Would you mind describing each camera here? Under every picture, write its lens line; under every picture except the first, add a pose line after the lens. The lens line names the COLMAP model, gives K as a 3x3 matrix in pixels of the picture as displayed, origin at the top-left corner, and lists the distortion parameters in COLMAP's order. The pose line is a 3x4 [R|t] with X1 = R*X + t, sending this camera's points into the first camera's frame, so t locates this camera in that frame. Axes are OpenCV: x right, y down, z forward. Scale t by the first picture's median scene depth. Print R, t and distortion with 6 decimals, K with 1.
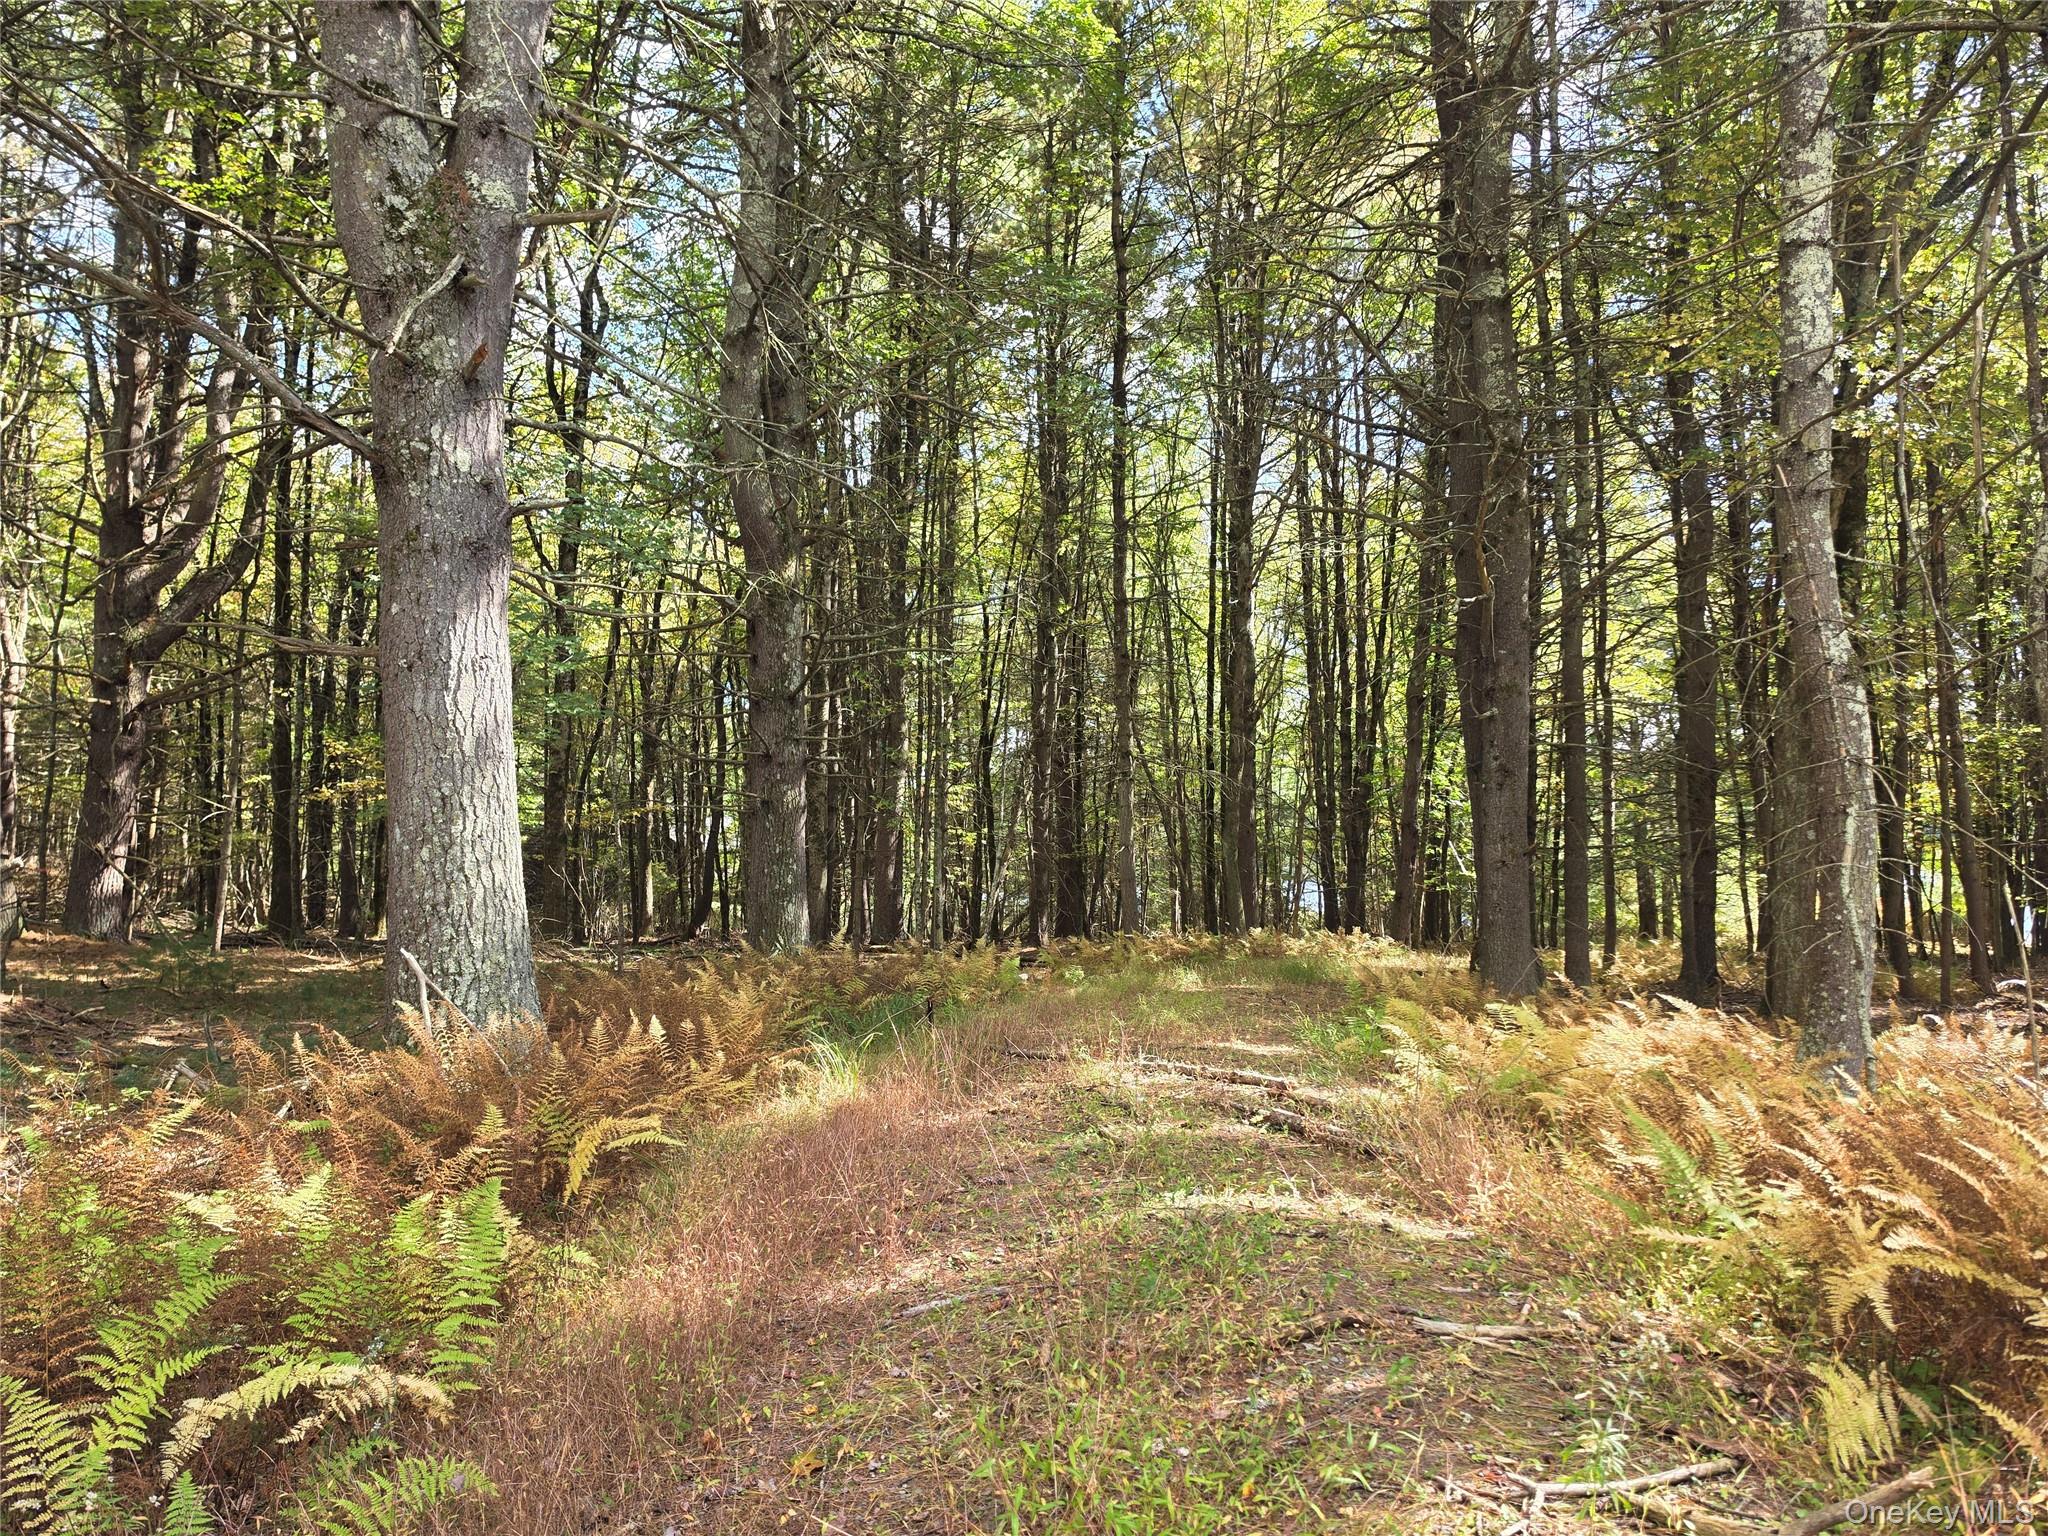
lens RADIAL K [[1425.2, 0, 1024.7], [0, 1425.2, 770.4], [0, 0, 1]] dist [0.050446, -0.060677]
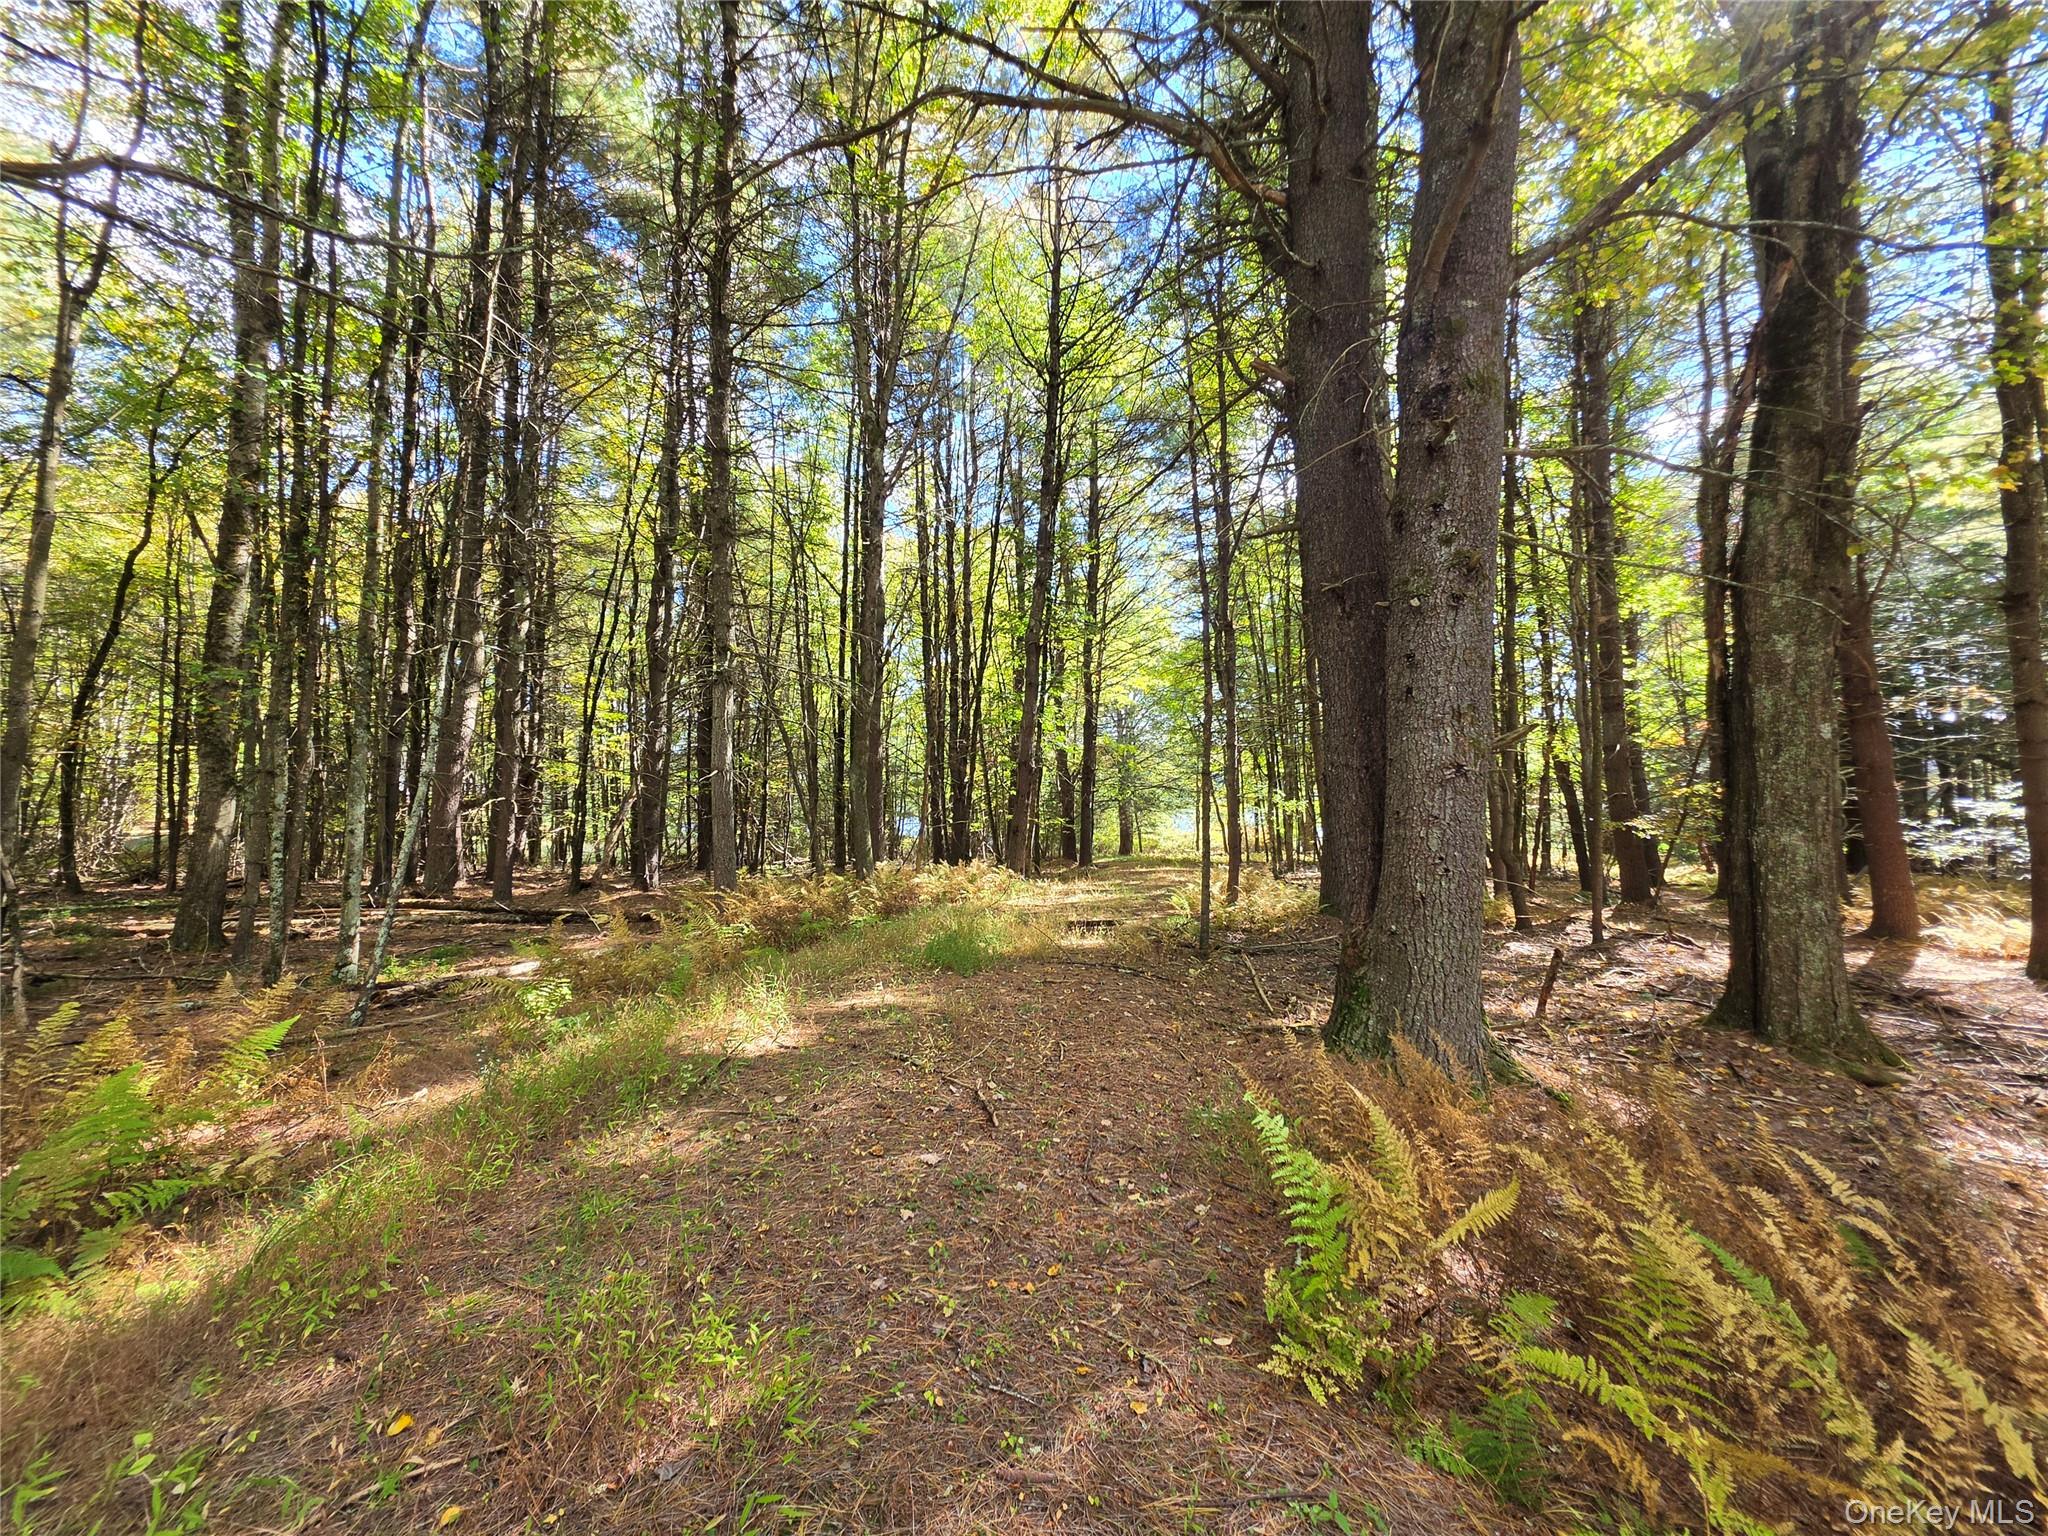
lens RADIAL K [[871.4, 0, 1024.9], [0, 871.4, 762.7], [0, 0, 1]] dist [0.002789, 0.000863]
pose [[0.943604, 0.019296, 0.330513, 0.040866], [-0.023336, 0.999694, 0.008259, 0.025548], [-0.330252, -0.015506, 0.943765, 0.302789]]
